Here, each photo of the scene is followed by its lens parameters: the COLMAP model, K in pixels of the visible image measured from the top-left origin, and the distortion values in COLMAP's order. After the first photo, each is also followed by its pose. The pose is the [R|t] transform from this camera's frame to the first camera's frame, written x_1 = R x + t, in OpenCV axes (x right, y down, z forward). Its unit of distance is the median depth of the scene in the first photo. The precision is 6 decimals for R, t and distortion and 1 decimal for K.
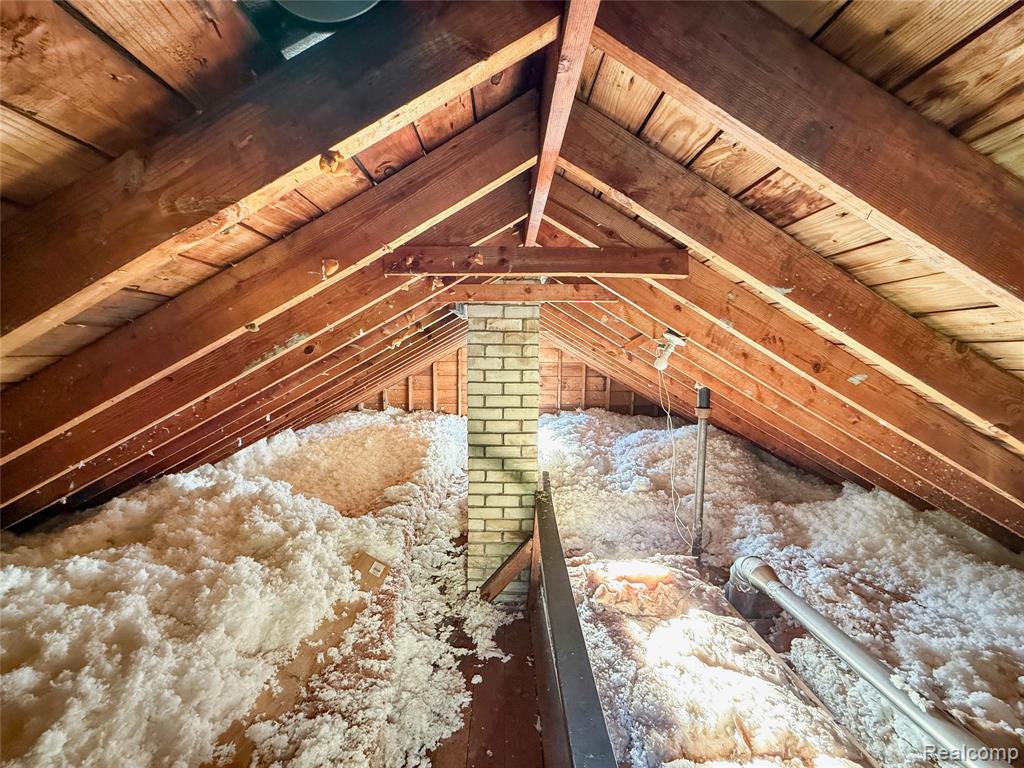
lens RADIAL K [[423.4, 0, 509.5], [0, 423.4, 382.0], [0, 0, 1]] dist [-0.000690, -0.000208]
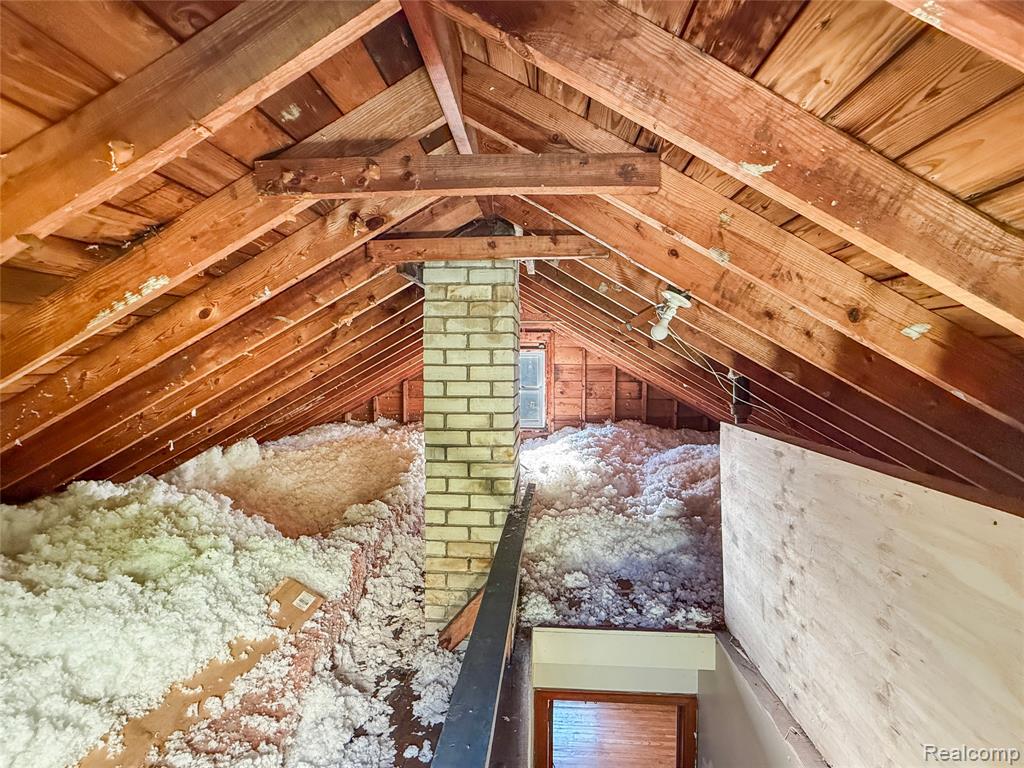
lens RADIAL K [[477.9, 0, 545.3], [0, 477.9, 390.9], [0, 0, 1]] dist [0.000200, -0.001177]
pose [[0.997392, -0.004352, -0.072038, 0.193982], [0.000470, 0.998550, -0.053826, 0.097896], [0.072167, 0.053652, 0.995948, 0.126106]]
